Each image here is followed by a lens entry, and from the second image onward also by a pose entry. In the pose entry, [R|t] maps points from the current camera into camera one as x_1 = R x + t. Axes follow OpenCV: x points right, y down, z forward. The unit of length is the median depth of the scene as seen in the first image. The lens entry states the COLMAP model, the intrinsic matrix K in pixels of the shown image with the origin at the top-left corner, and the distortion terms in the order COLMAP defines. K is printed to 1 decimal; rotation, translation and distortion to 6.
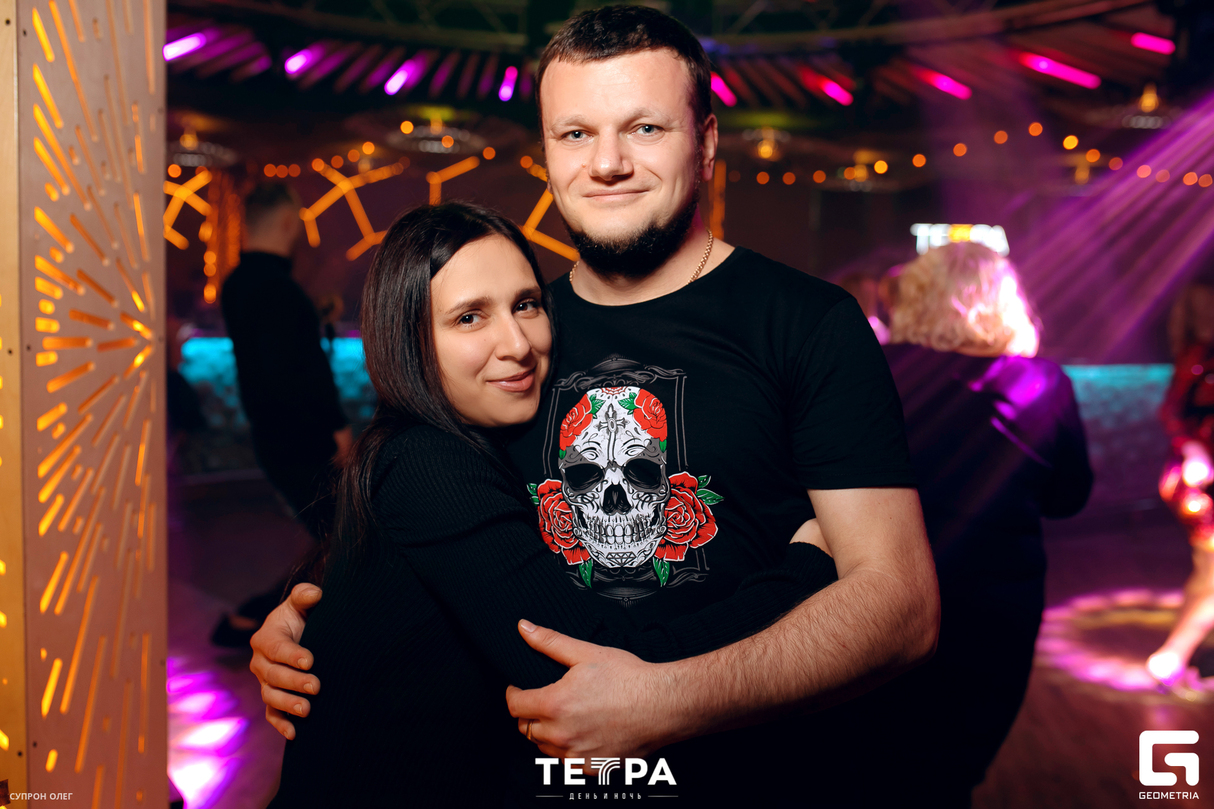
lens RADIAL K [[1099.4, 0, 609.4], [0, 1099.4, 404.8], [0, 0, 1]] dist [-0.000409, 0.000000]
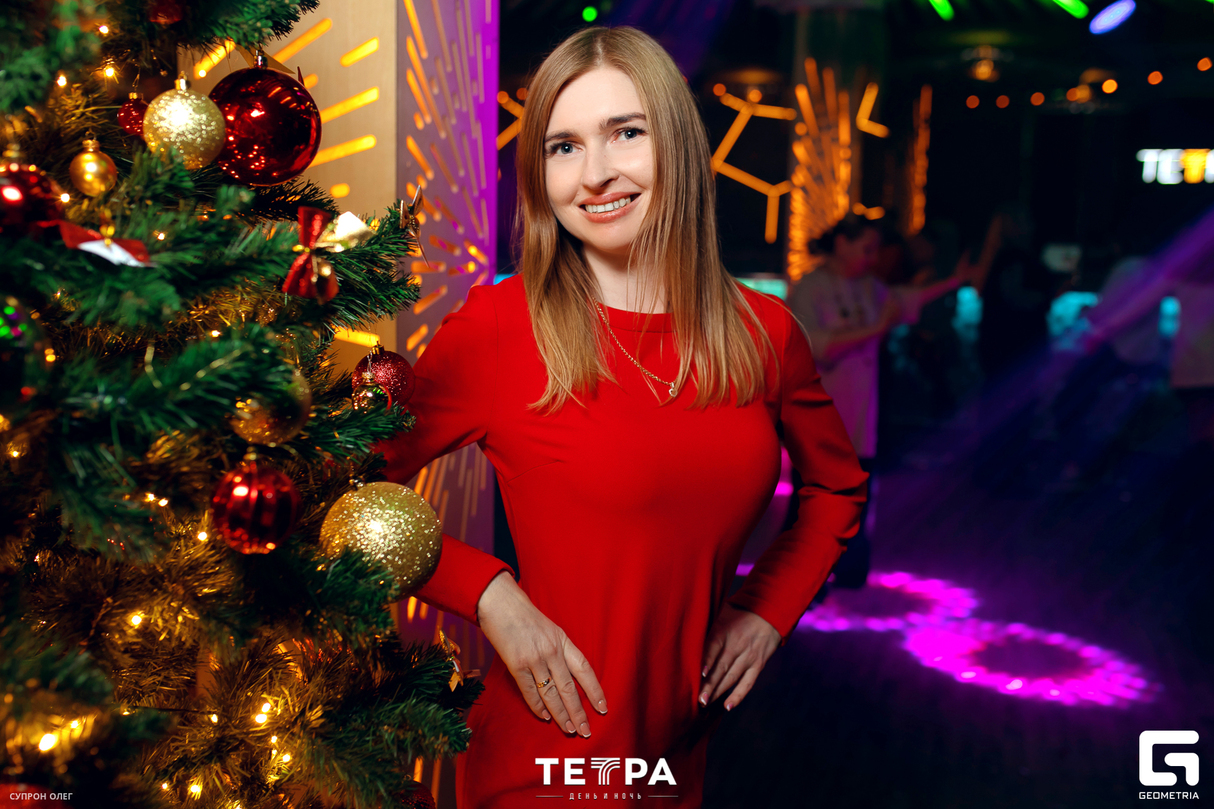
lens RADIAL K [[1136.1, 0, 641.4], [0, 1136.1, 417.8], [0, 0, 1]] dist [-0.006993, 0.000000]
pose [[0.990801, 0.014657, -0.134529, -0.137554], [-0.006081, 0.997935, 0.063939, 0.016009], [0.135188, -0.062533, 0.988845, -0.050453]]
